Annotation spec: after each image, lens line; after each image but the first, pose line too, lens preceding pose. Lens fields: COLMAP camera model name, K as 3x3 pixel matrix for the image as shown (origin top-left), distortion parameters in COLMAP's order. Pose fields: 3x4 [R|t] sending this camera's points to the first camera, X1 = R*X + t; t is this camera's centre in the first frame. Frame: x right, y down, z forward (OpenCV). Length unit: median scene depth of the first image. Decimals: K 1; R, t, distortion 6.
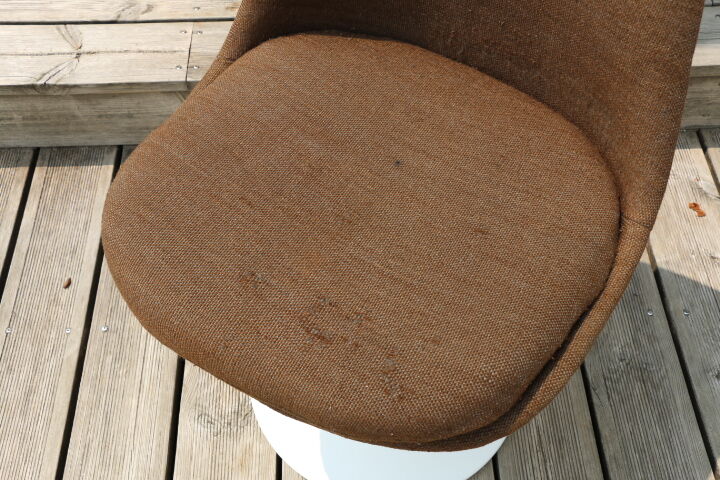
lens RADIAL K [[833.8, 0, 360.0], [0, 833.8, 240.0], [0, 0, 1]] dist [0.014164, 0.050148]
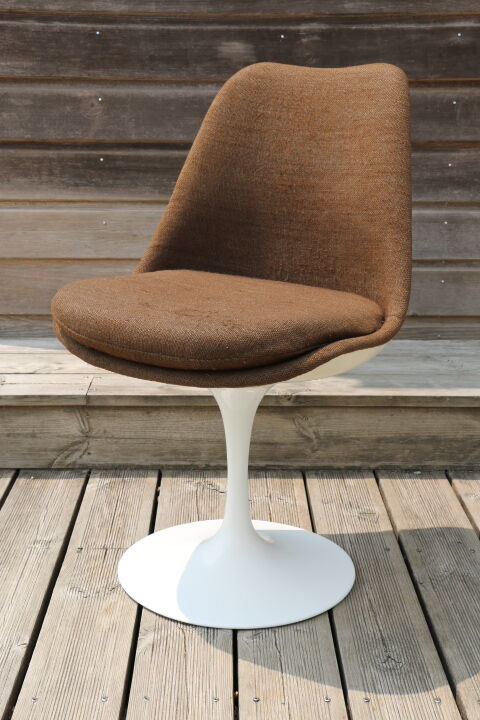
lens RADIAL K [[1110.9, 0, 240.0], [0, 1110.9, 360.0], [0, 0, 1]] dist [0.136324, 0.240875]
pose [[0.999705, 0.015813, -0.018430, 0.053018], [-0.023877, 0.778372, -0.627349, 0.816454], [0.004425, 0.627604, 0.778521, -0.338461]]
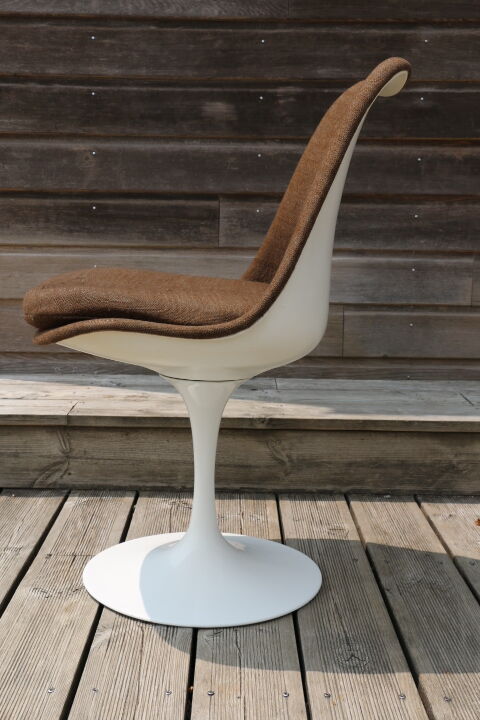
lens RADIAL K [[952.8, 0, 232.1], [0, 952.8, 358.7], [0, 0, 1]] dist [0.020300, 0.295622]
pose [[0.999154, 0.023634, -0.033645, 0.097198], [-0.040503, 0.706528, -0.706525, 0.791299], [0.007073, 0.707290, 0.706888, -0.115204]]
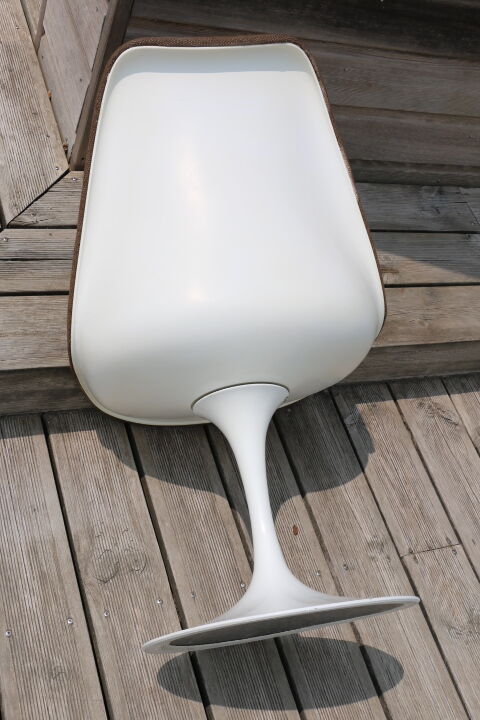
lens RADIAL K [[905.5, 0, 236.8], [0, 905.5, 362.5], [0, 0, 1]] dist [0.032751, 0.059603]
pose [[0.899235, -0.017085, 0.437133, -0.938126], [0.017962, 0.999836, 0.002127, -0.171754], [-0.437098, 0.005939, 0.899394, -0.070419]]
